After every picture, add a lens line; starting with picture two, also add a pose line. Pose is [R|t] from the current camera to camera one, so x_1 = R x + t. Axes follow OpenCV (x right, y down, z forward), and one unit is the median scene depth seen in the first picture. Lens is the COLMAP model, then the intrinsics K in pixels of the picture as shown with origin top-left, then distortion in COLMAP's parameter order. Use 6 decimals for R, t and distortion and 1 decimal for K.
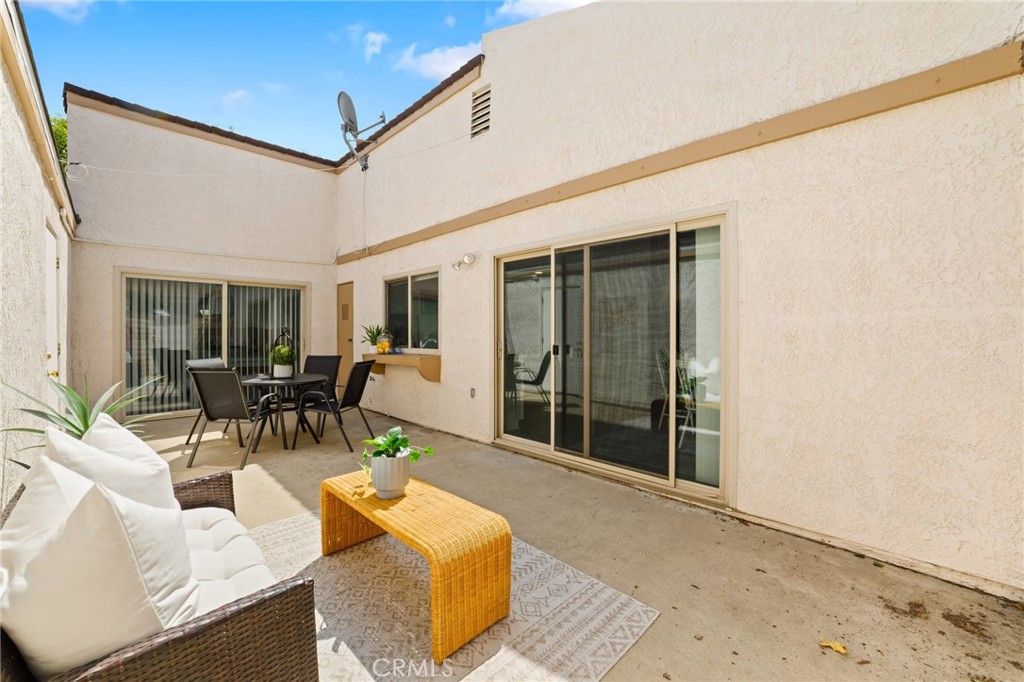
lens RADIAL K [[413.2, 0, 512.4], [0, 413.2, 332.0], [0, 0, 1]] dist [0.002233, 0.000649]
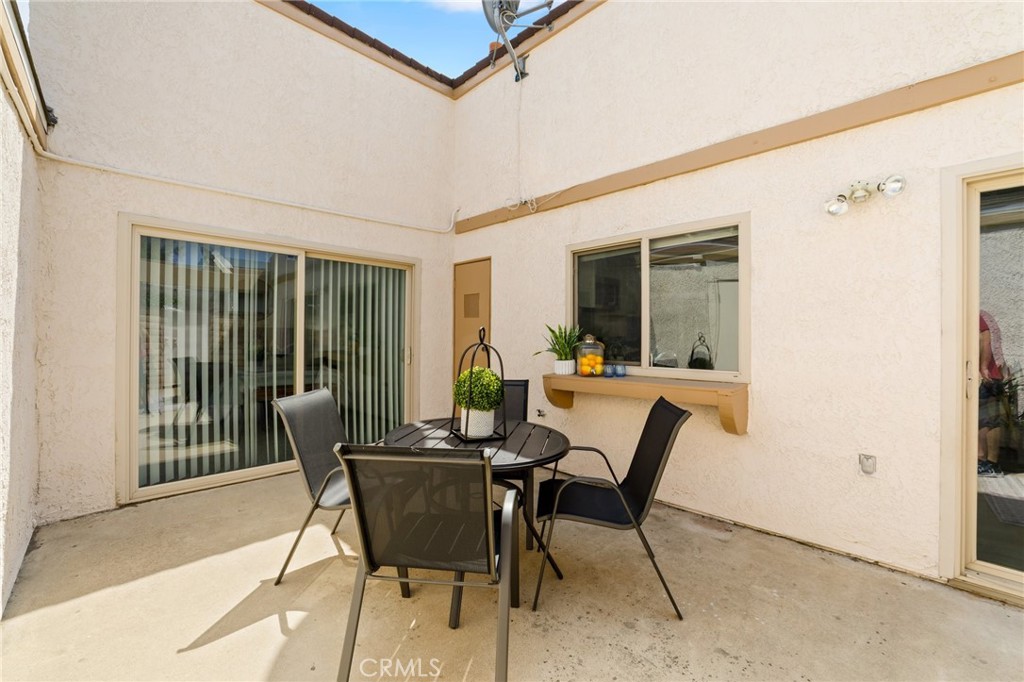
lens RADIAL K [[426.1, 0, 529.5], [0, 426.1, 340.7], [0, 0, 1]] dist [-0.024270, 0.010566]
pose [[0.999798, 0.010064, 0.017397, -0.423744], [-0.010179, 0.999927, 0.006526, 0.001328], [-0.017330, -0.006702, 0.999827, 0.430365]]
